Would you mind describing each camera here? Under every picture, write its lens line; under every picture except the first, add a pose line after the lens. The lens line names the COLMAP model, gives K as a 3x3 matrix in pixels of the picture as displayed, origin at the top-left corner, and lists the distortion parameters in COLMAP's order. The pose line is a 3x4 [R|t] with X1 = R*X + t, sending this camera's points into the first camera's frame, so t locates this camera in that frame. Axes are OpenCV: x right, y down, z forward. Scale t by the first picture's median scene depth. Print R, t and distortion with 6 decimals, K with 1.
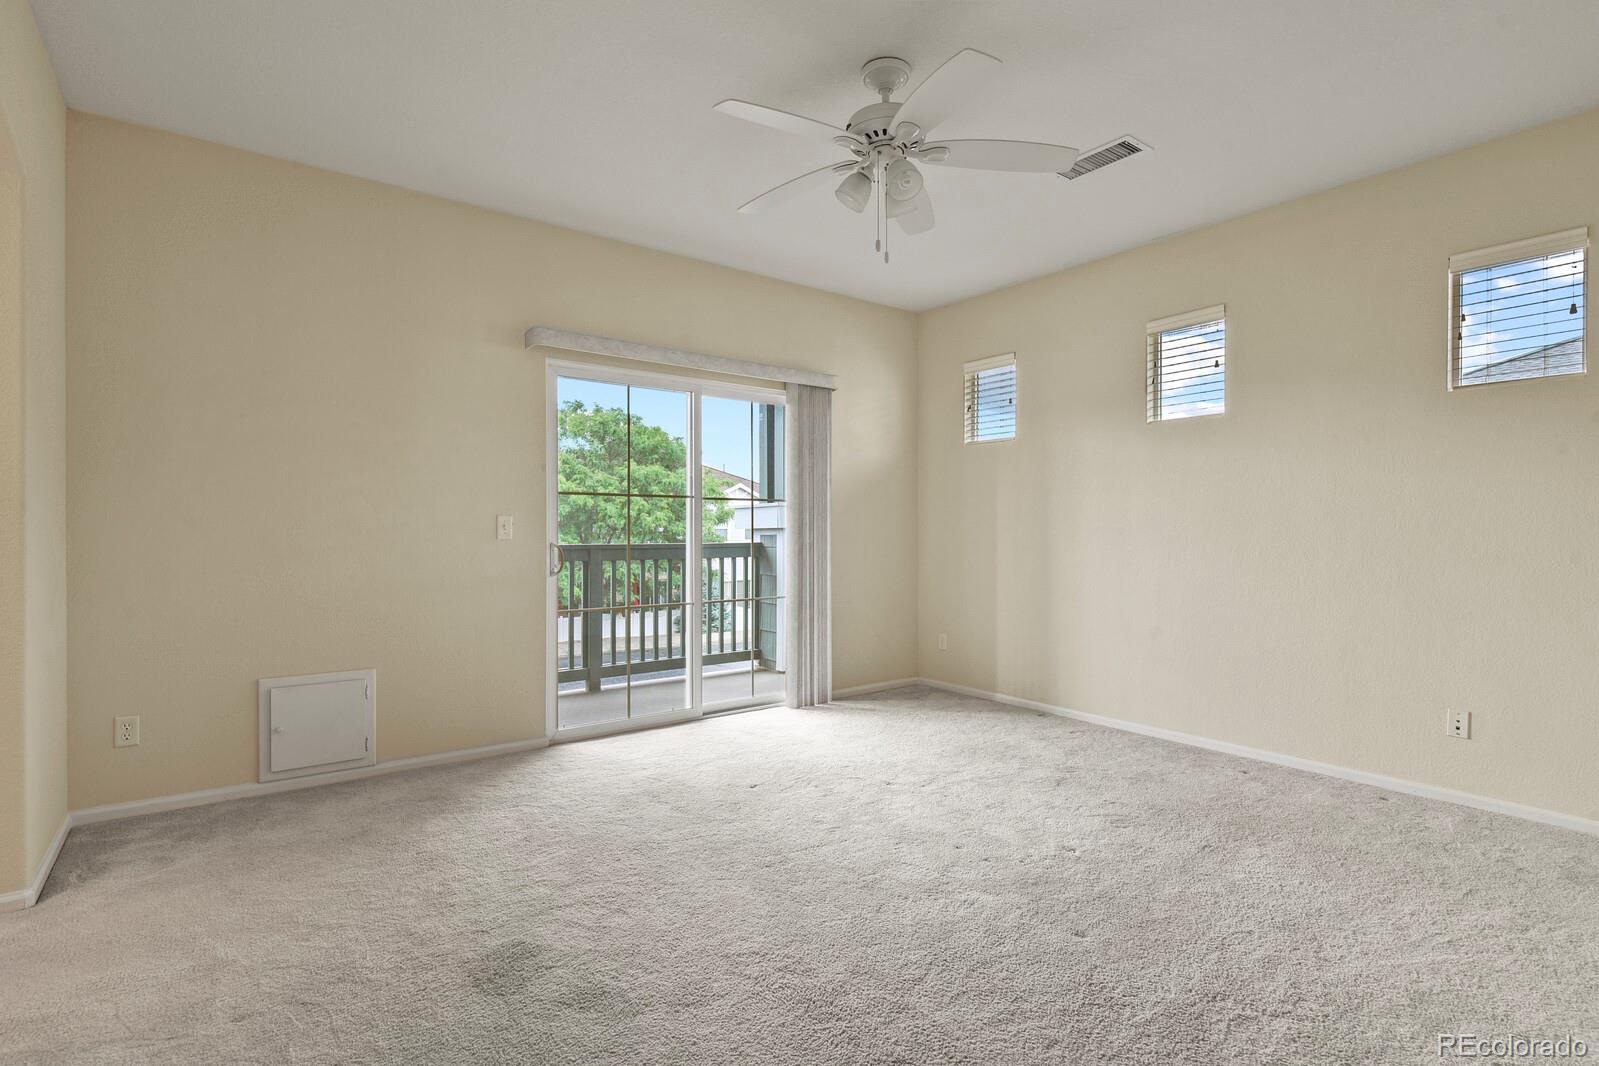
lens RADIAL K [[774.6, 0, 808.7], [0, 774.6, 512.4], [0, 0, 1]] dist [-0.000350, -0.000375]
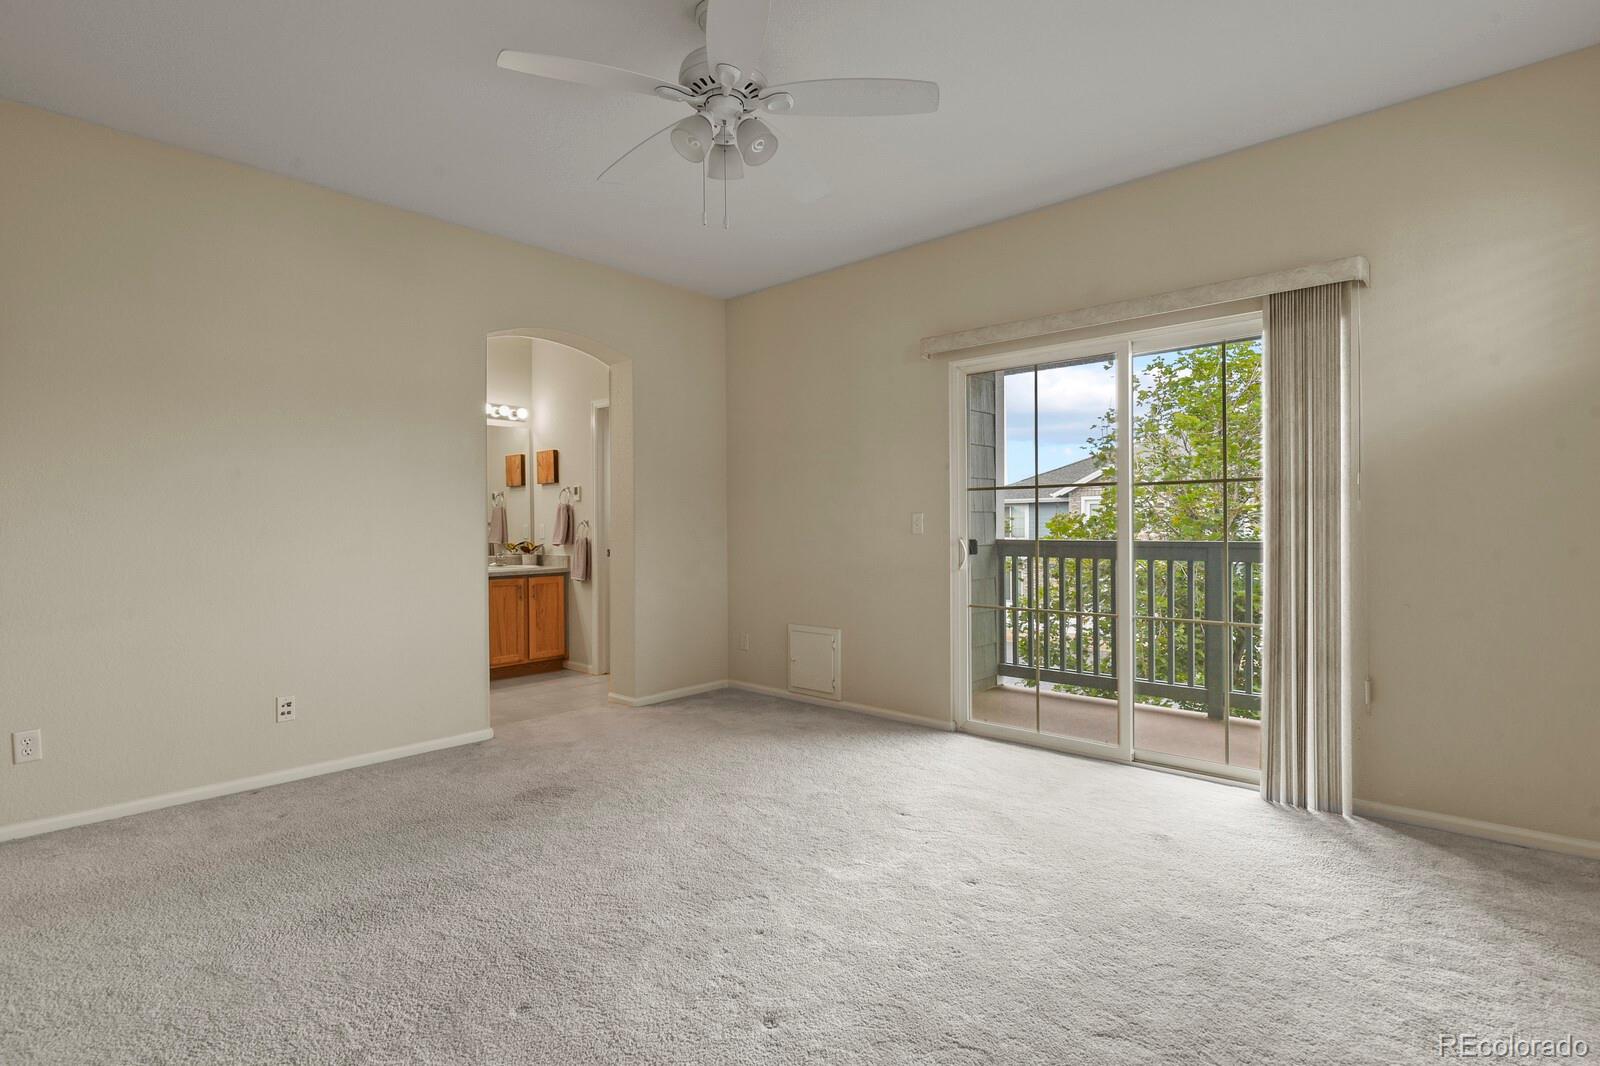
lens RADIAL K [[775.1, 0, 809.2], [0, 775.1, 512.4], [0, 0, 1]] dist [-0.000350, -0.000375]
pose [[0.201061, -0.019453, -0.979386, 0.628787], [0.021881, 0.999643, -0.015363, 0.018520], [0.979334, -0.018341, 0.201415, 0.585786]]
